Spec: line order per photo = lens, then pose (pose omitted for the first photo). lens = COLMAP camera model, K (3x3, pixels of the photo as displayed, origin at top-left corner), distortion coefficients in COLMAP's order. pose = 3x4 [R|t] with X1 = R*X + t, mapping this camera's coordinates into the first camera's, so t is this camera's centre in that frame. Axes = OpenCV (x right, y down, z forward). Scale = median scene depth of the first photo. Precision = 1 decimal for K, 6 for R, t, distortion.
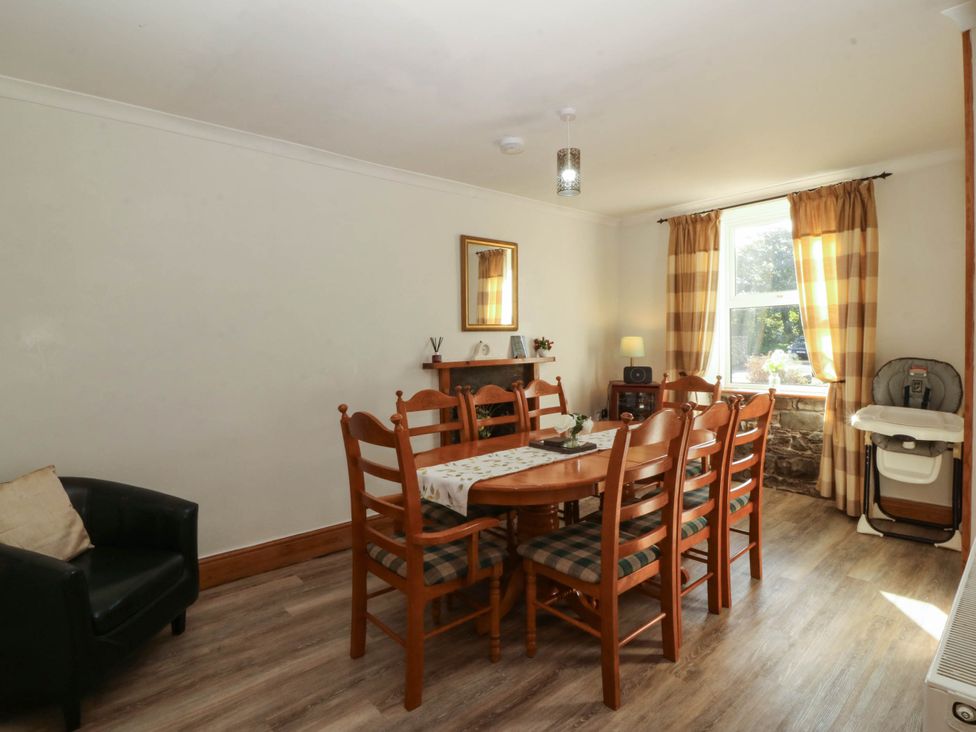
lens RADIAL K [[524.1, 0, 485.9], [0, 524.1, 364.0], [0, 0, 1]] dist [0.001500, -0.015145]
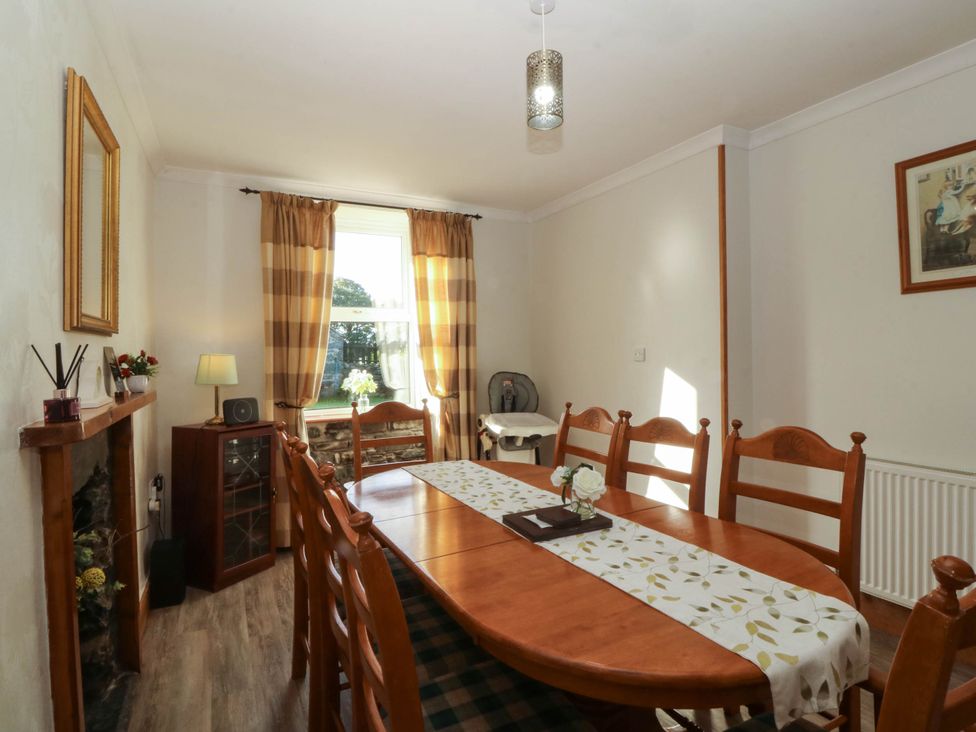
lens RADIAL K [[524.1, 0, 487.5], [0, 524.1, 358.9], [0, 0, 1]] dist [0.001500, -0.015145]
pose [[0.239550, 0.002103, 0.970882, -0.344016], [0.052979, 0.998479, -0.015235, -0.022952], [-0.969438, 0.055086, 0.239074, 0.663299]]
